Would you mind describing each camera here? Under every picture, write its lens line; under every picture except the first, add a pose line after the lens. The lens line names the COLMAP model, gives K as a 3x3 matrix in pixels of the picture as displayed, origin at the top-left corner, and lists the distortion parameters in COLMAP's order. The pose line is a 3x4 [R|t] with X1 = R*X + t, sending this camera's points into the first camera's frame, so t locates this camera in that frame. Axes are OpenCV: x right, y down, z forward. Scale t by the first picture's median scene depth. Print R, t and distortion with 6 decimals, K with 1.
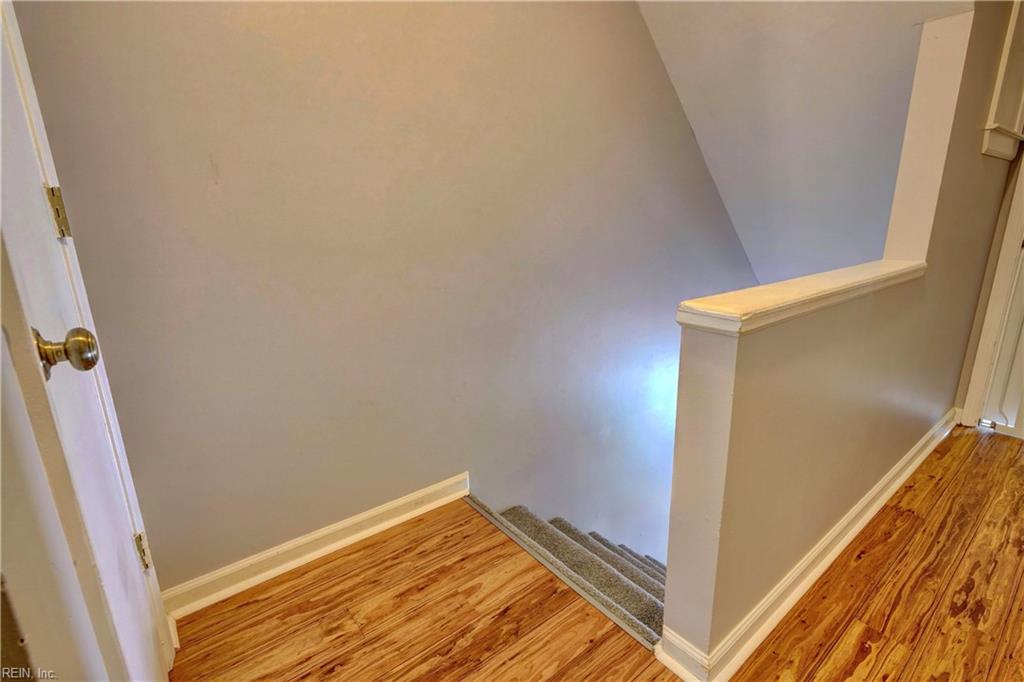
lens RADIAL K [[490.4, 0, 513.5], [0, 490.4, 343.0], [0, 0, 1]] dist [0.000427, -0.000030]
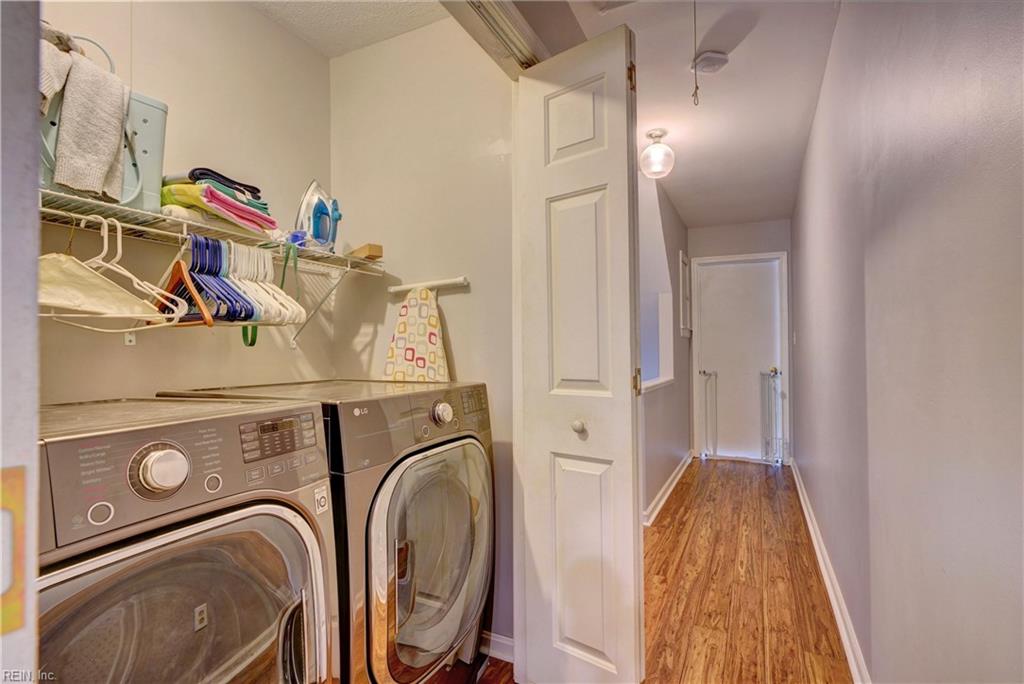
lens RADIAL K [[490.4, 0, 511.6], [0, 490.4, 343.8], [0, 0, 1]] dist [0.000427, -0.000030]
pose [[0.908353, 0.008757, 0.418114, -0.881658], [0.104363, 0.963403, -0.246906, 0.184239], [-0.404974, 0.267913, 0.874196, -0.836755]]
